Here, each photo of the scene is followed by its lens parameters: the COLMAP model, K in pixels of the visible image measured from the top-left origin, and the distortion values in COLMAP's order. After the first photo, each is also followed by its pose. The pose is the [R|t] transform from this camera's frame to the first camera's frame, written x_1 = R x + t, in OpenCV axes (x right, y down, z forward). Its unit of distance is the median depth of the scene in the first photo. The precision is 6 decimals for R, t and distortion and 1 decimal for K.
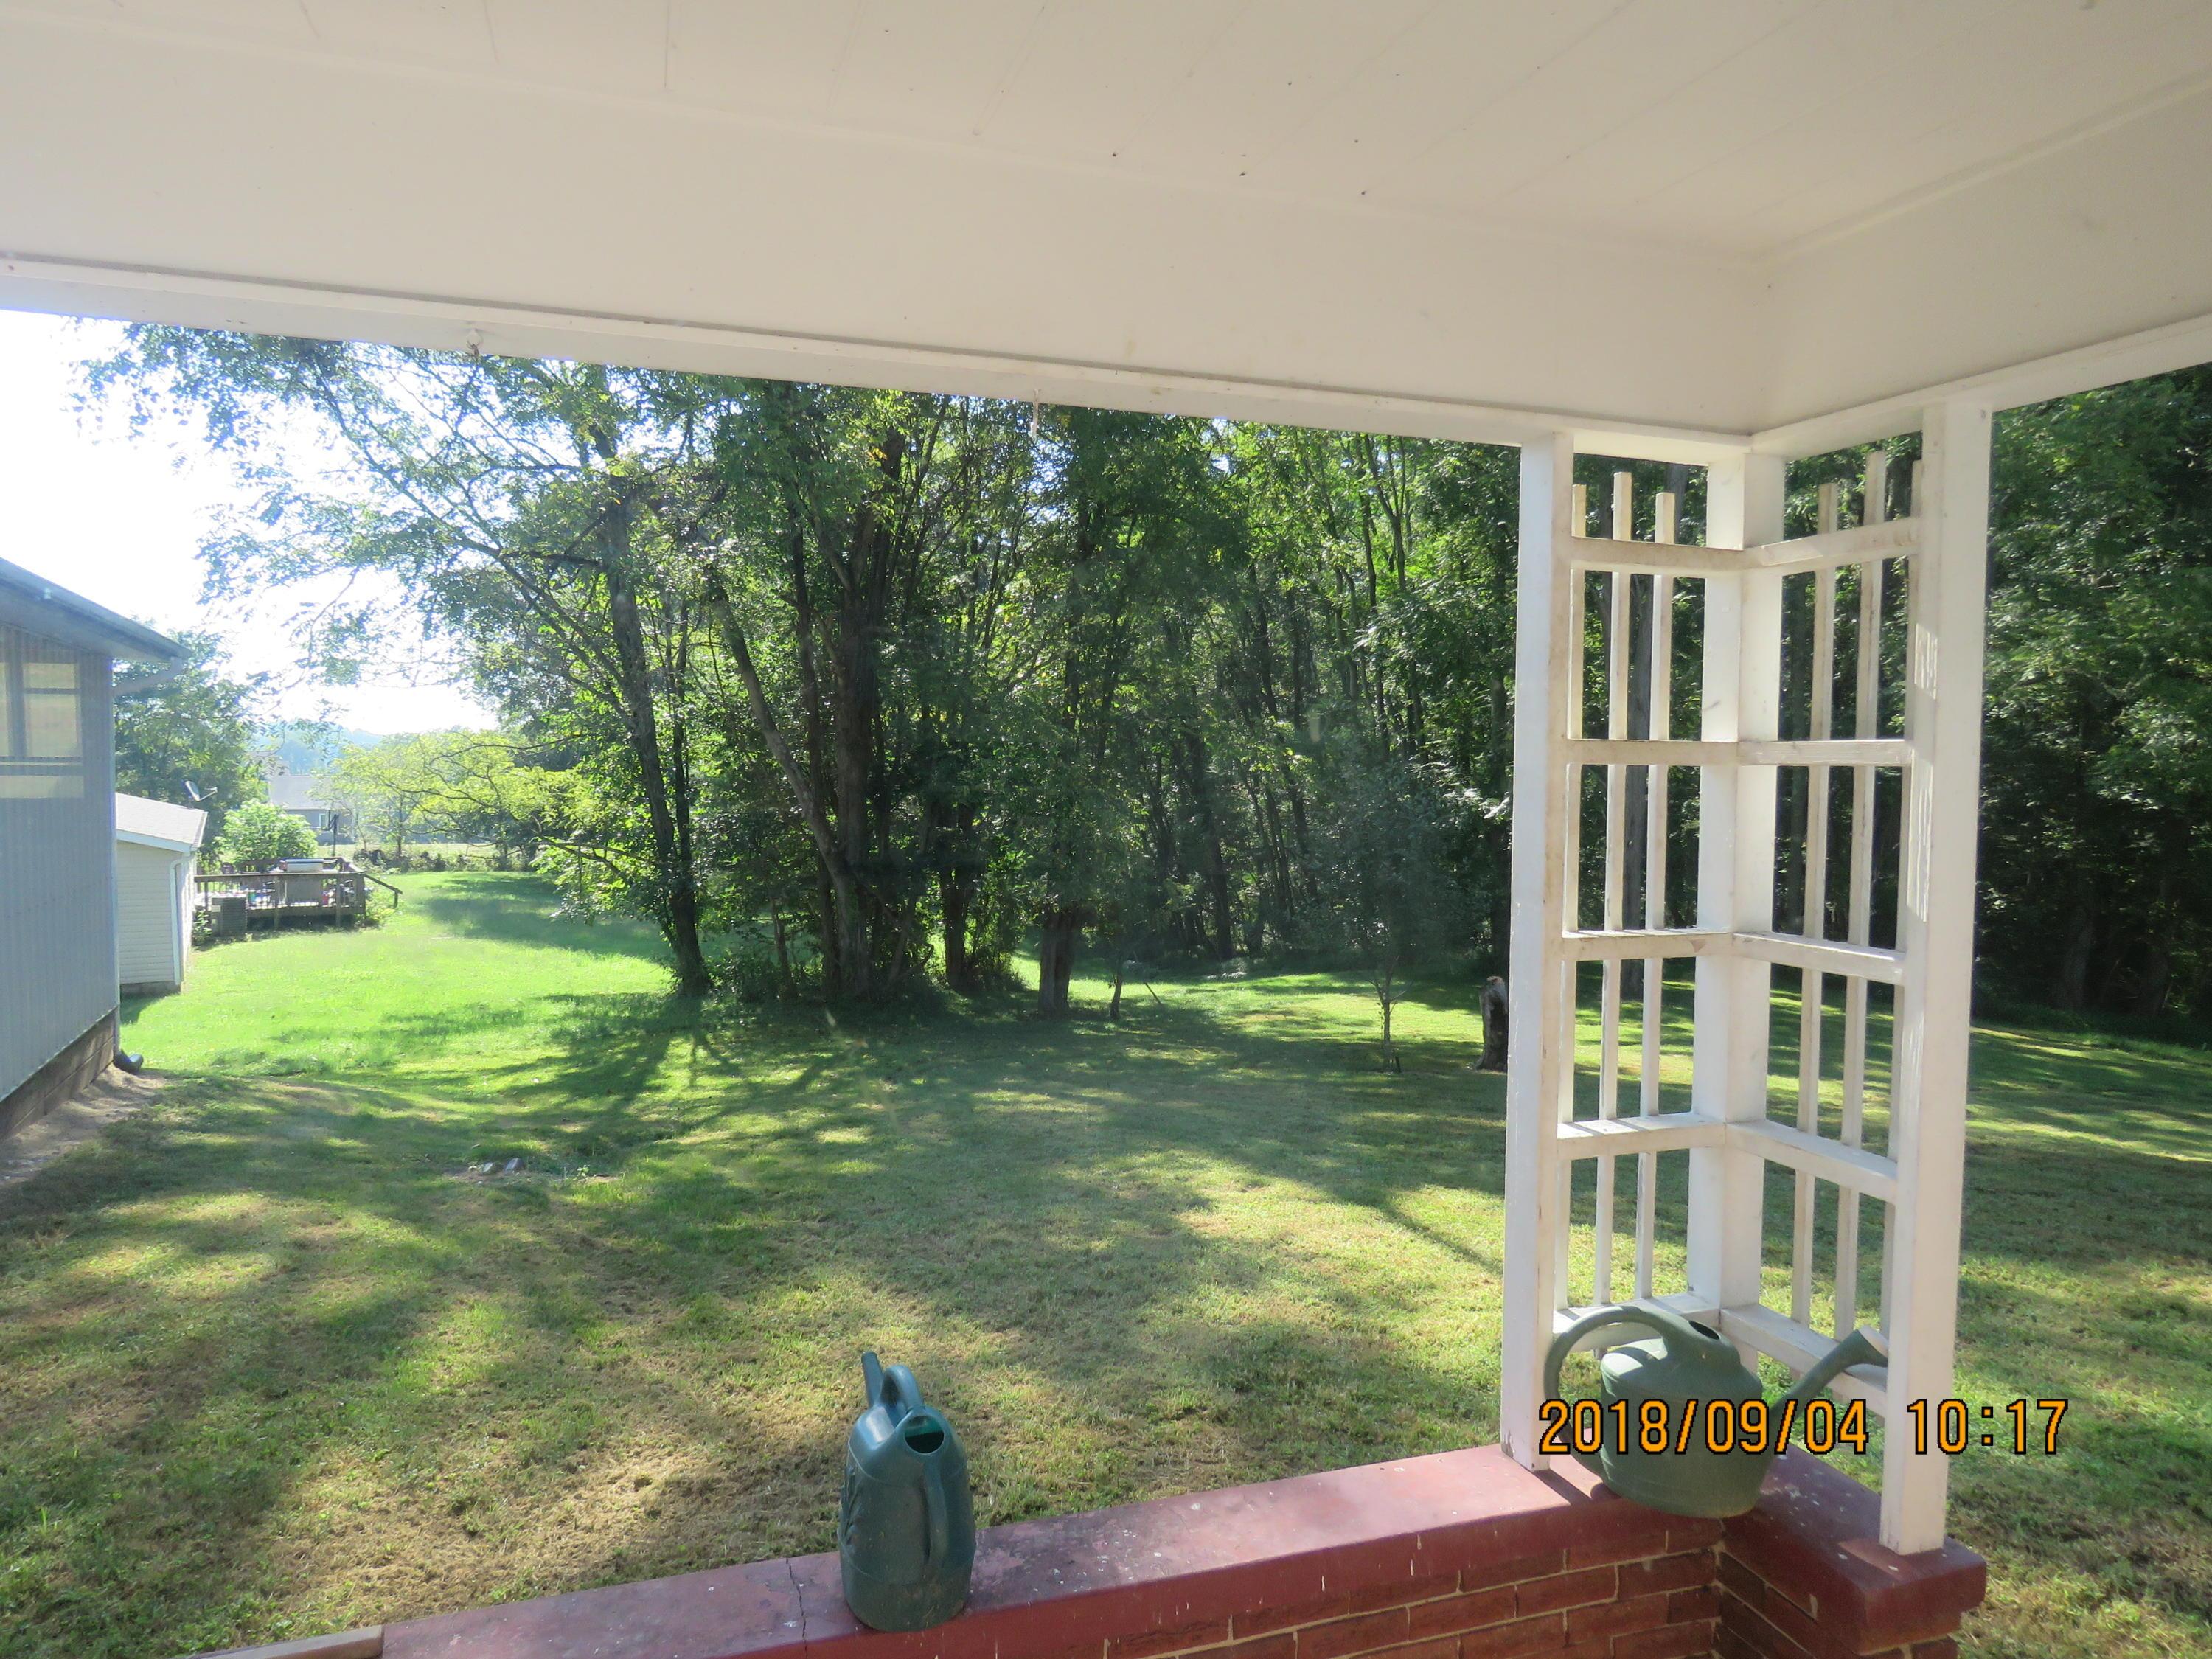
lens RADIAL K [[1410.3, 0, 1104.2], [0, 1410.3, 834.0], [0, 0, 1]] dist [0.011649, -0.004971]
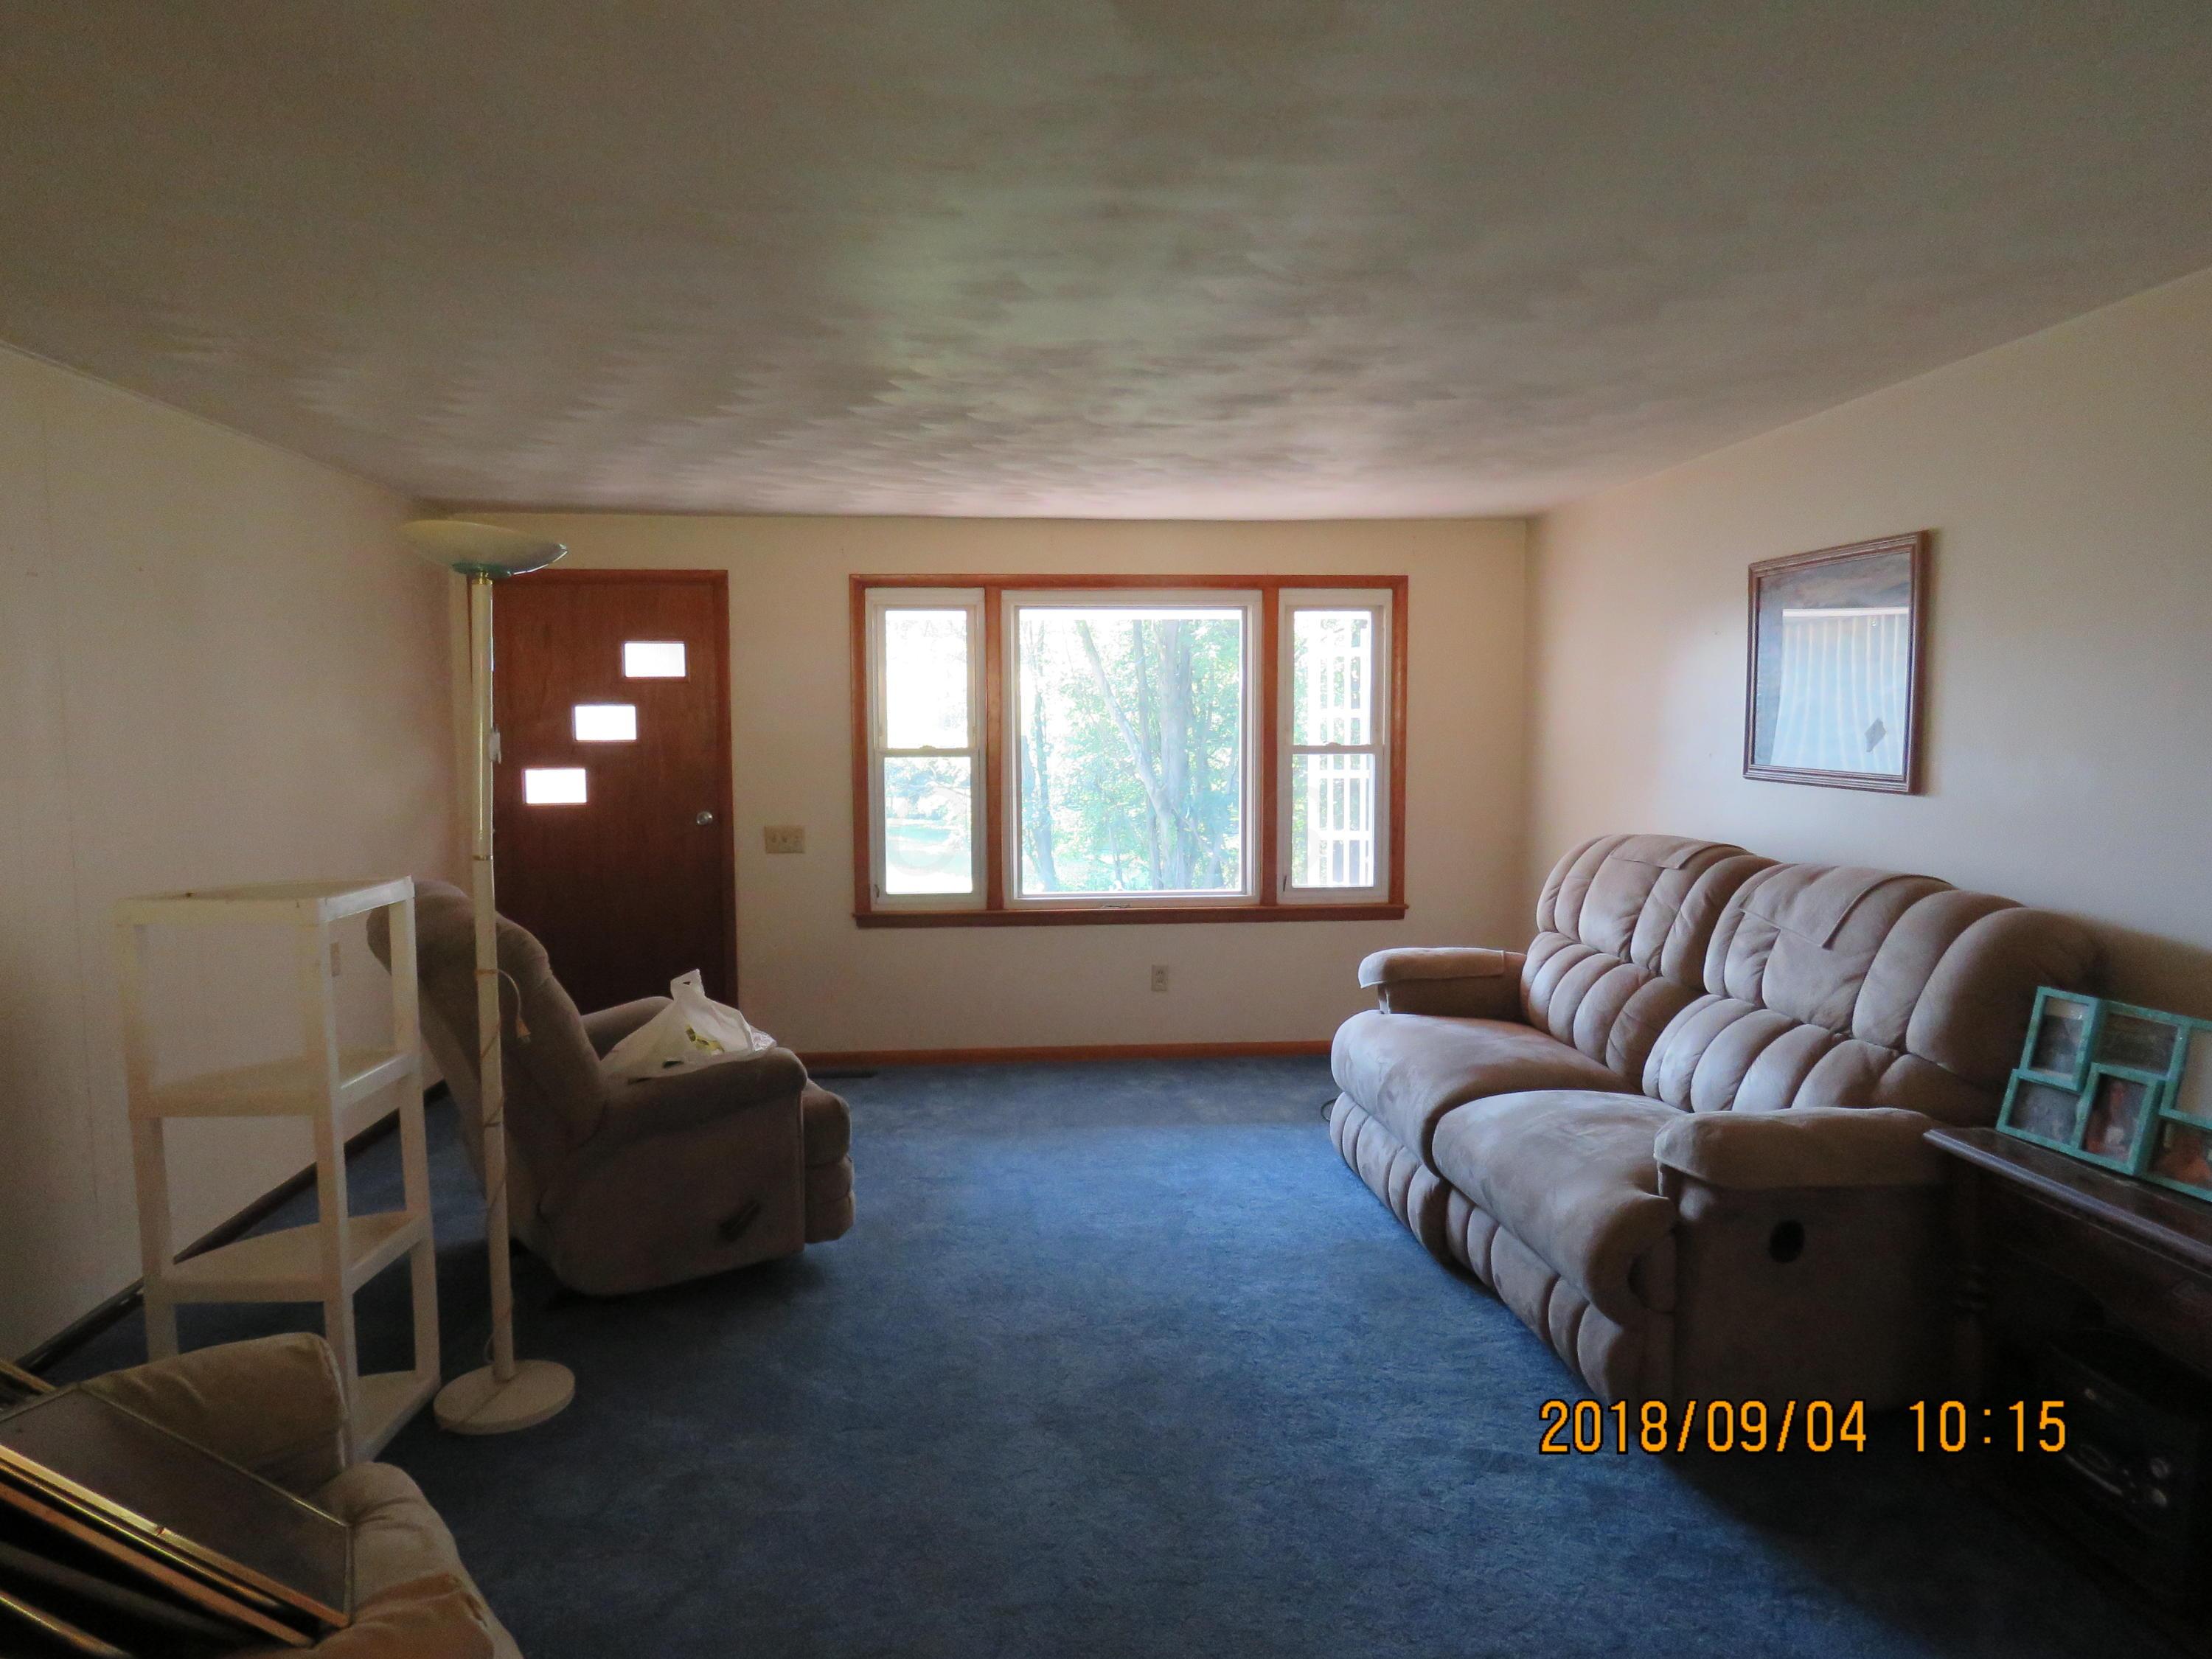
lens RADIAL K [[1410.3, 0, 1104.0], [0, 1410.3, 830.9], [0, 0, 1]] dist [0.011649, -0.004971]
pose [[0.970570, 0.005437, -0.240758, 0.057784], [0.001141, 0.999630, 0.027173, 0.011382], [0.240817, -0.026648, 0.970205, -0.206878]]
